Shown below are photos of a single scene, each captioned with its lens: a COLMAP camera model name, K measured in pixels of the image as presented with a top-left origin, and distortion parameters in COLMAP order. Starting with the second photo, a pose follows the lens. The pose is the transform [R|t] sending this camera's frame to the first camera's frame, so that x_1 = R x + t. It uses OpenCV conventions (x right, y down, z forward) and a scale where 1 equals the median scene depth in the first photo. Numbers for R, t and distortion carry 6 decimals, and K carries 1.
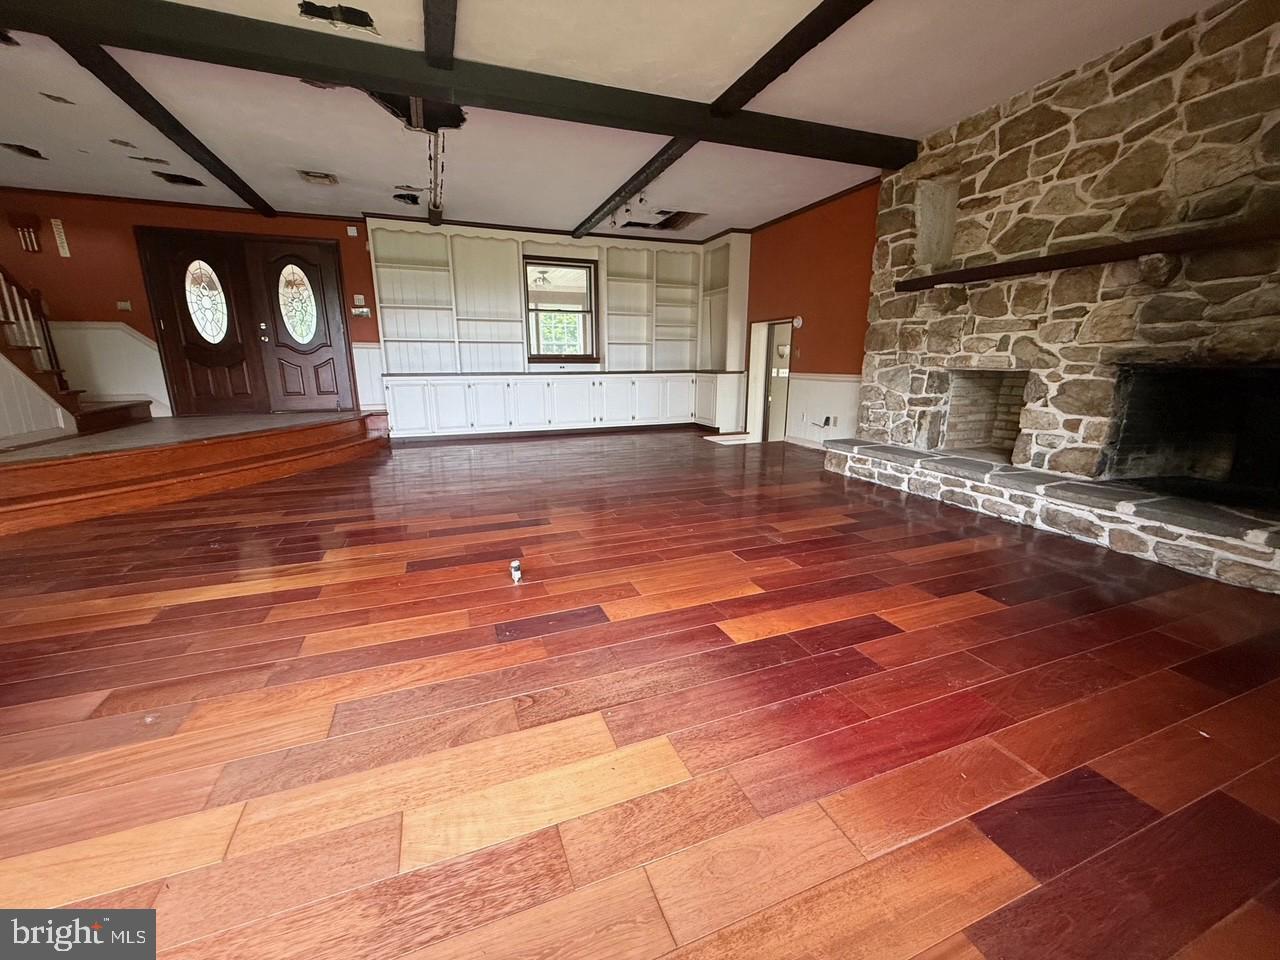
lens RADIAL K [[513.7, 0, 638.9], [0, 513.7, 475.4], [0, 0, 1]] dist [0.003898, 0.000040]
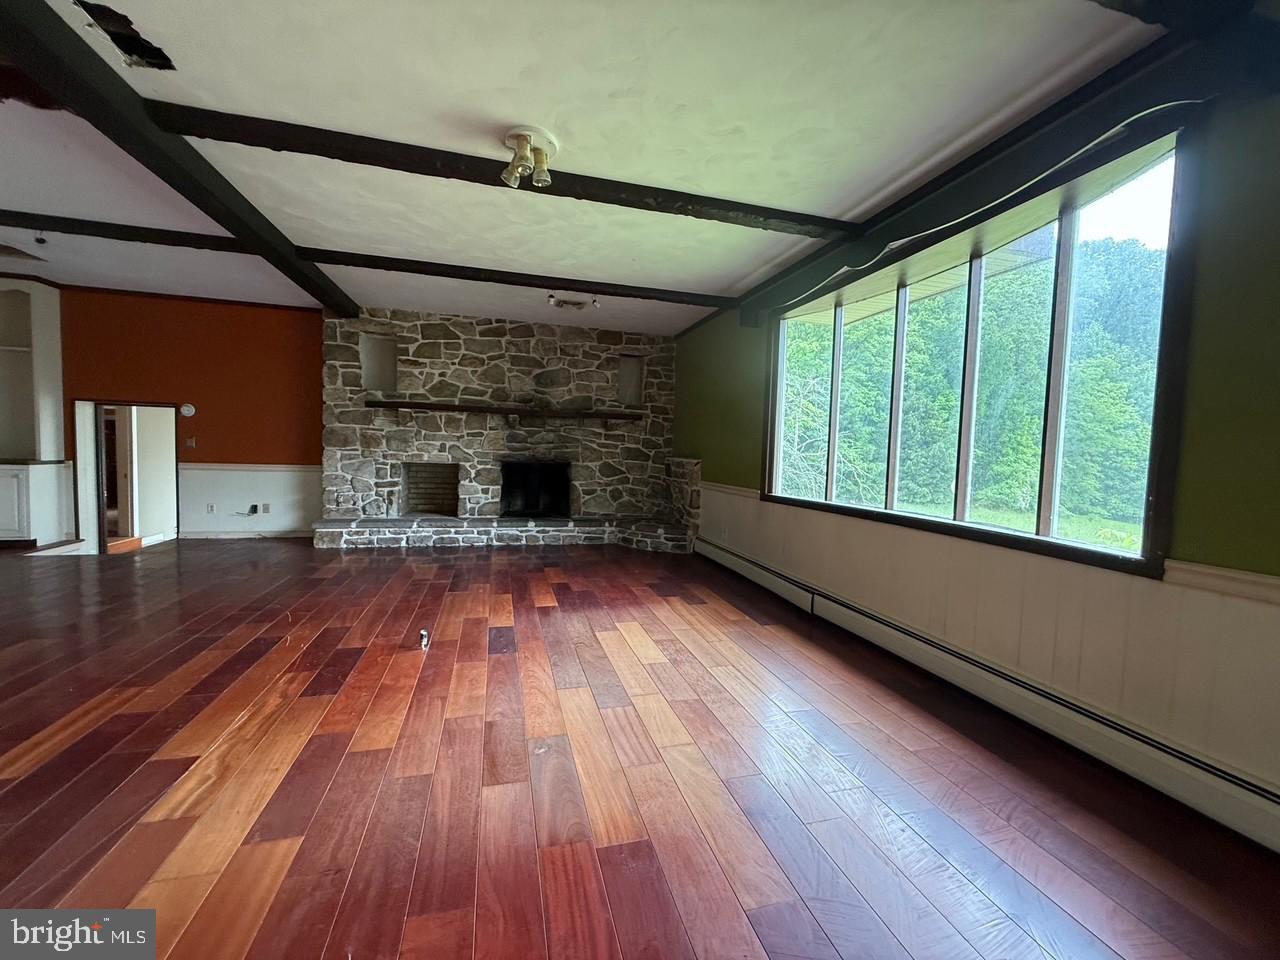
lens RADIAL K [[513.7, 0, 632.0], [0, 513.7, 470.9], [0, 0, 1]] dist [0.003898, 0.000040]
pose [[0.109370, -0.034292, 0.993409, -1.005379], [0.186025, 0.982453, 0.013433, -0.094126], [-0.976439, 0.183330, 0.113830, 0.222011]]
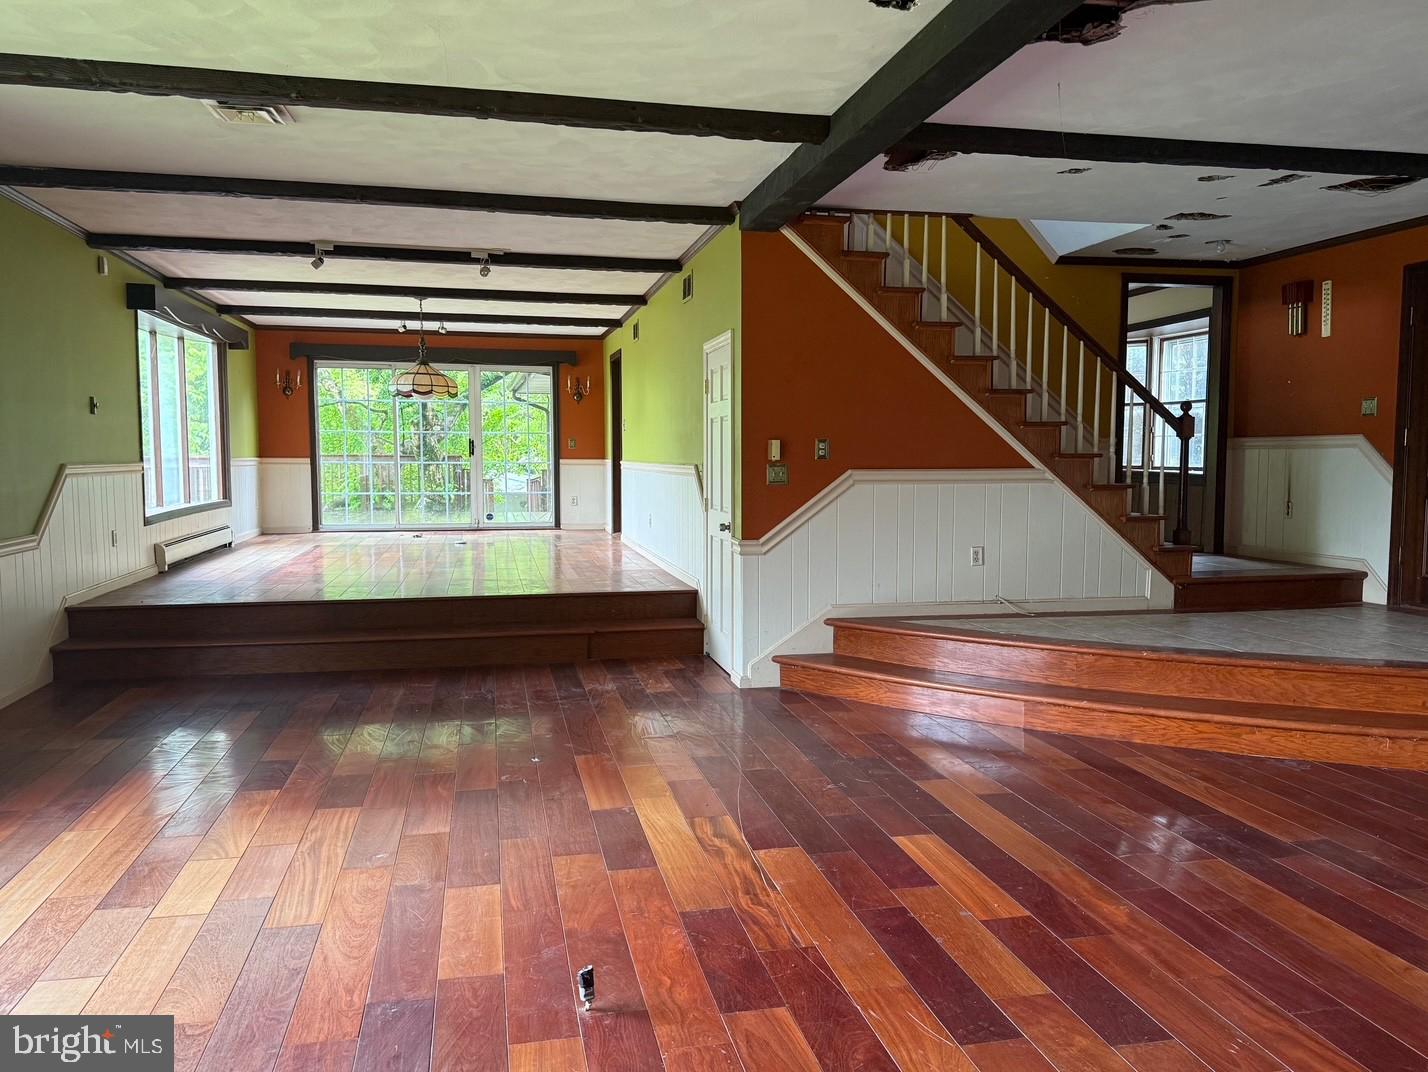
lens RADIAL K [[1084.0, 0, 711.8], [0, 1084.0, 550.0], [0, 0, 1]] dist [0.033740, -0.019942]
pose [[-0.159163, 0.092371, -0.982922, 0.555143], [-0.218753, 0.967565, 0.126350, -0.288125], [0.962712, 0.235127, -0.133794, 0.844938]]
